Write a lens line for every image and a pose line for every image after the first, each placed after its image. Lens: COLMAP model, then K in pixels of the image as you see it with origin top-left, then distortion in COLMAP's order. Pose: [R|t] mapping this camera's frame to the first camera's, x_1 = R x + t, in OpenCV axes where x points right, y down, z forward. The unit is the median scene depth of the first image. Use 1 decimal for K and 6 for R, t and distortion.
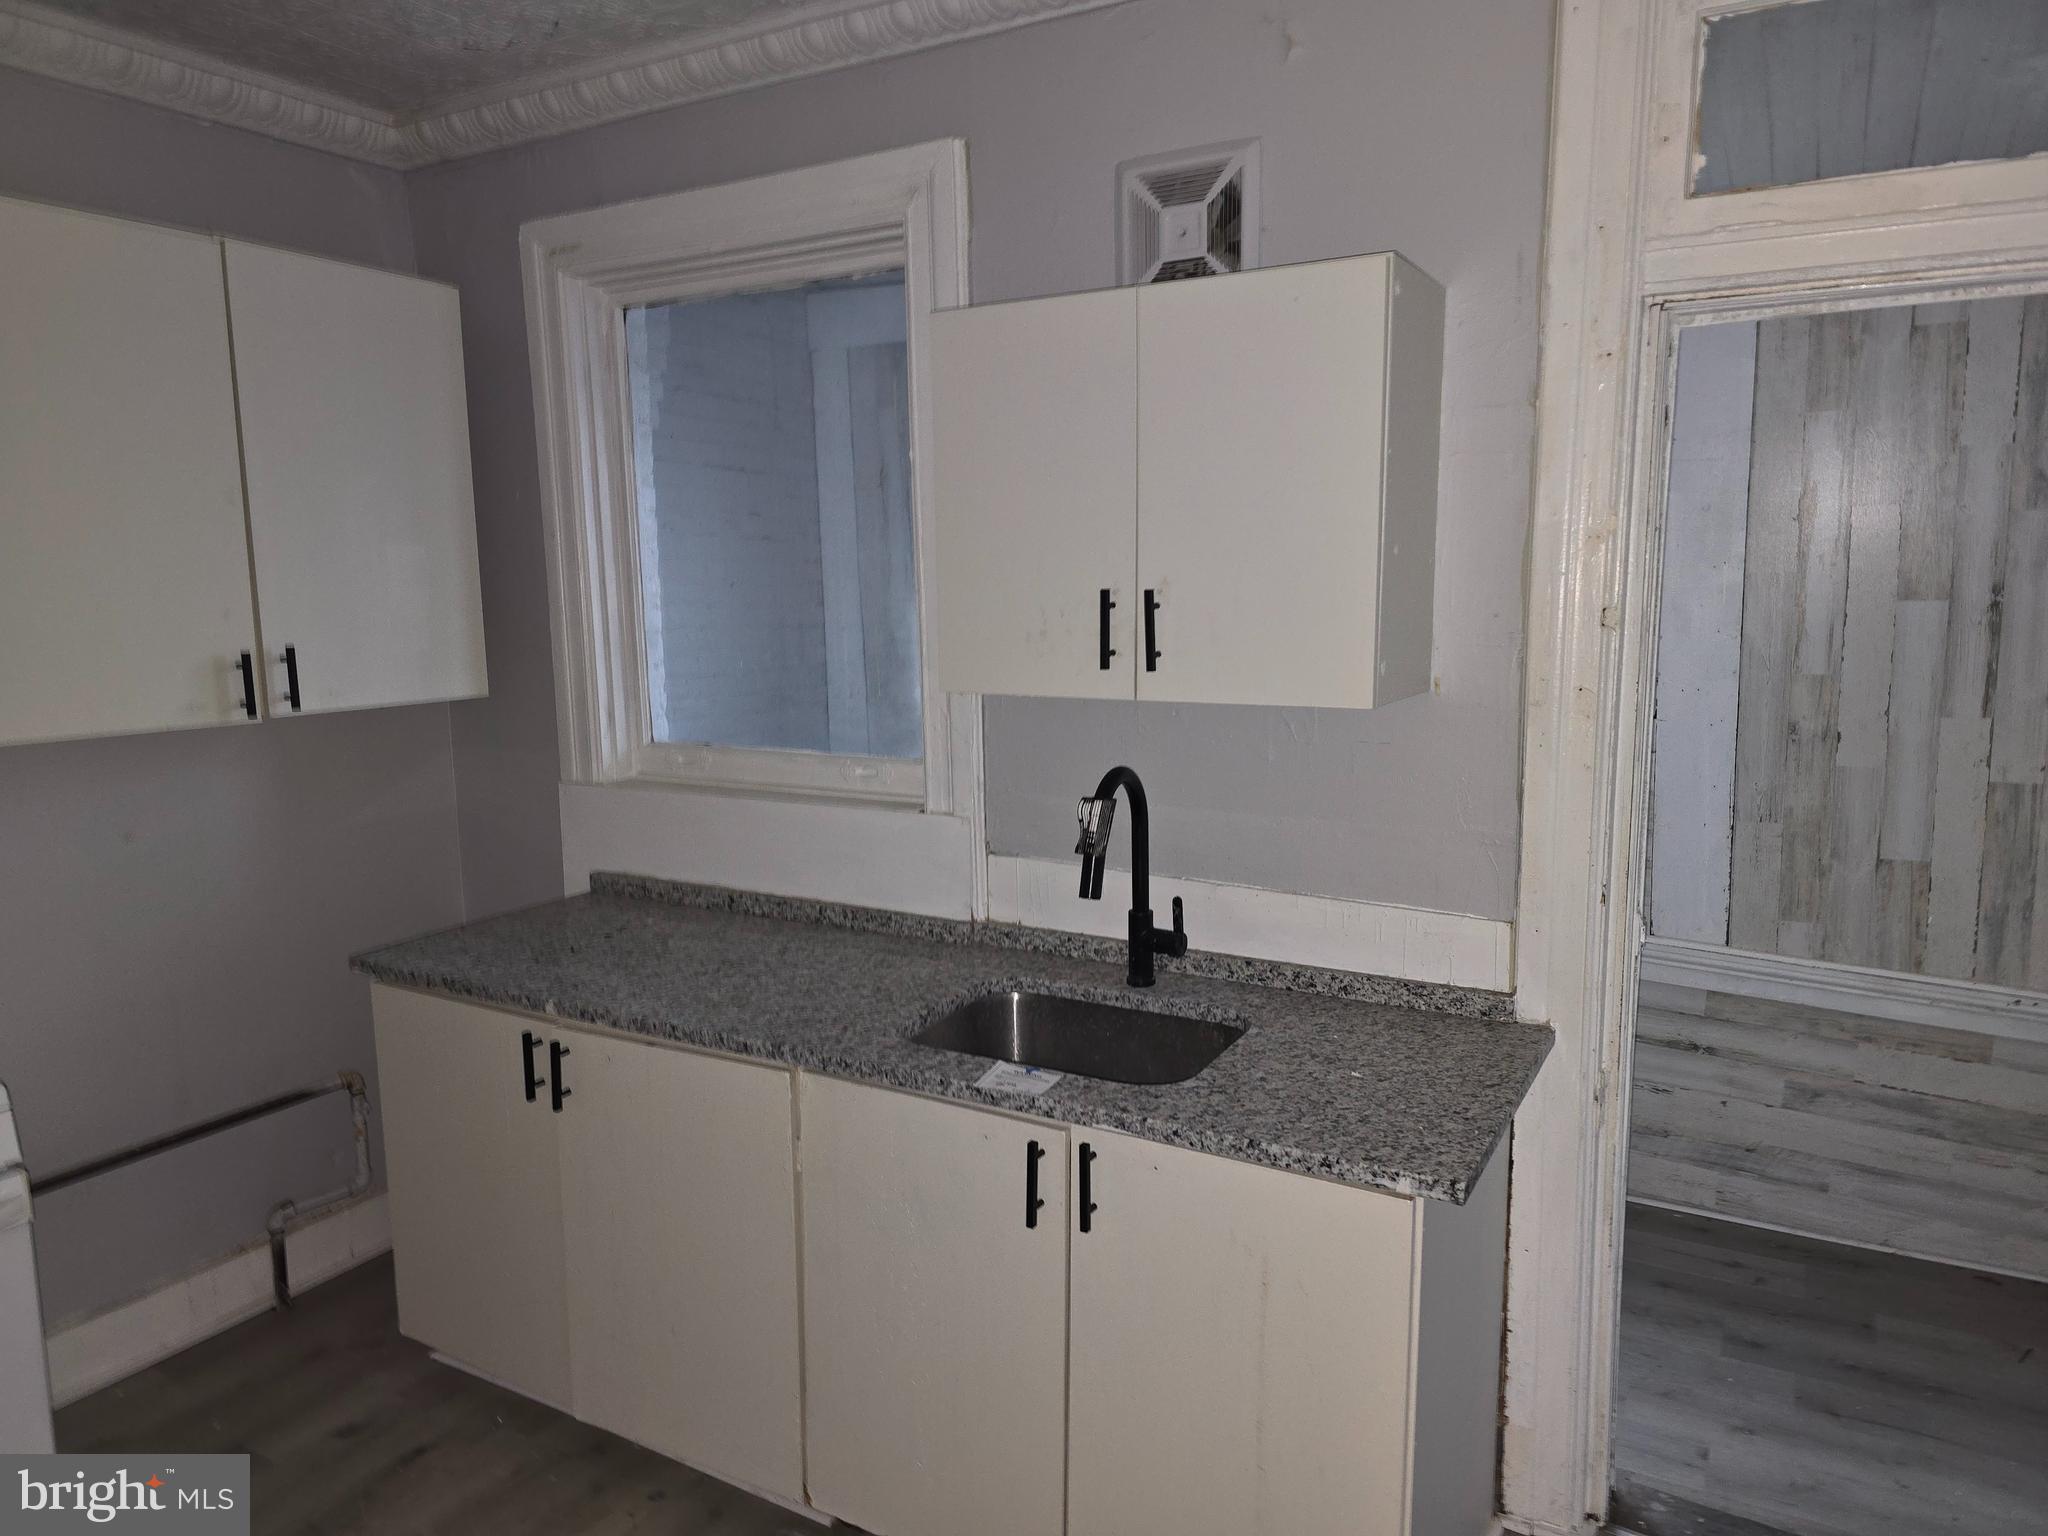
lens RADIAL K [[1369.7, 0, 1026.0], [0, 1369.7, 777.9], [0, 0, 1]] dist [0.048839, -0.045843]
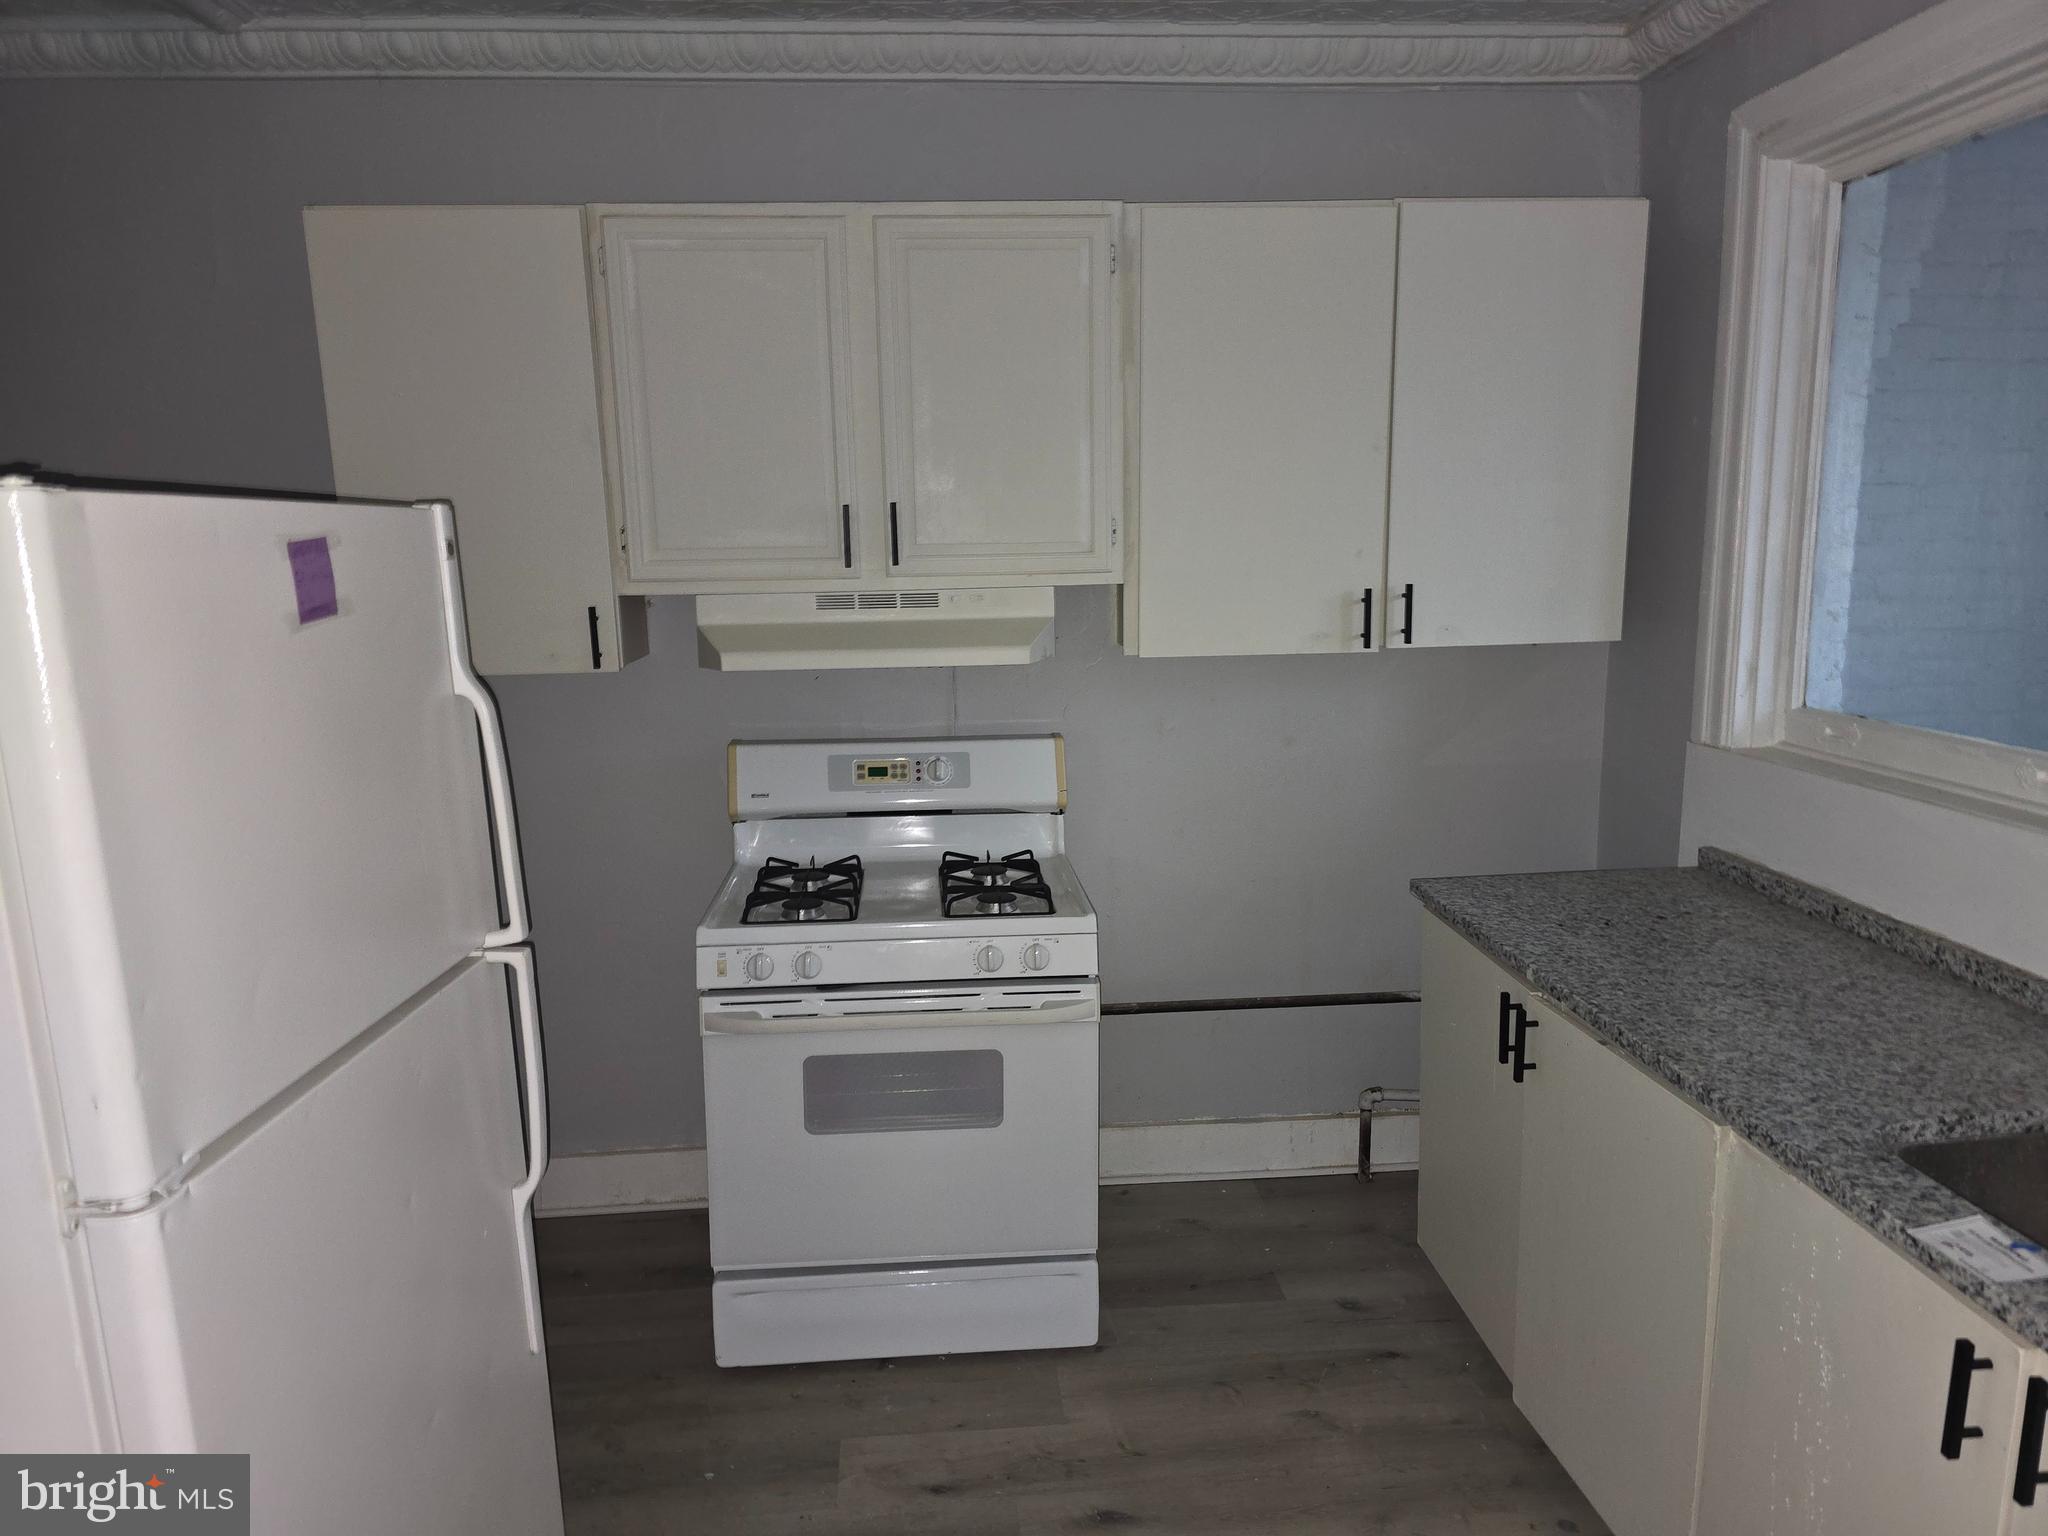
lens RADIAL K [[1369.7, 0, 1021.2], [0, 1369.7, 778.9], [0, 0, 1]] dist [0.048839, -0.045843]
pose [[0.560682, 0.145825, -0.815089, 0.185454], [-0.106097, 0.988908, 0.103941, -0.024228], [0.821206, 0.028200, 0.569935, 0.149975]]
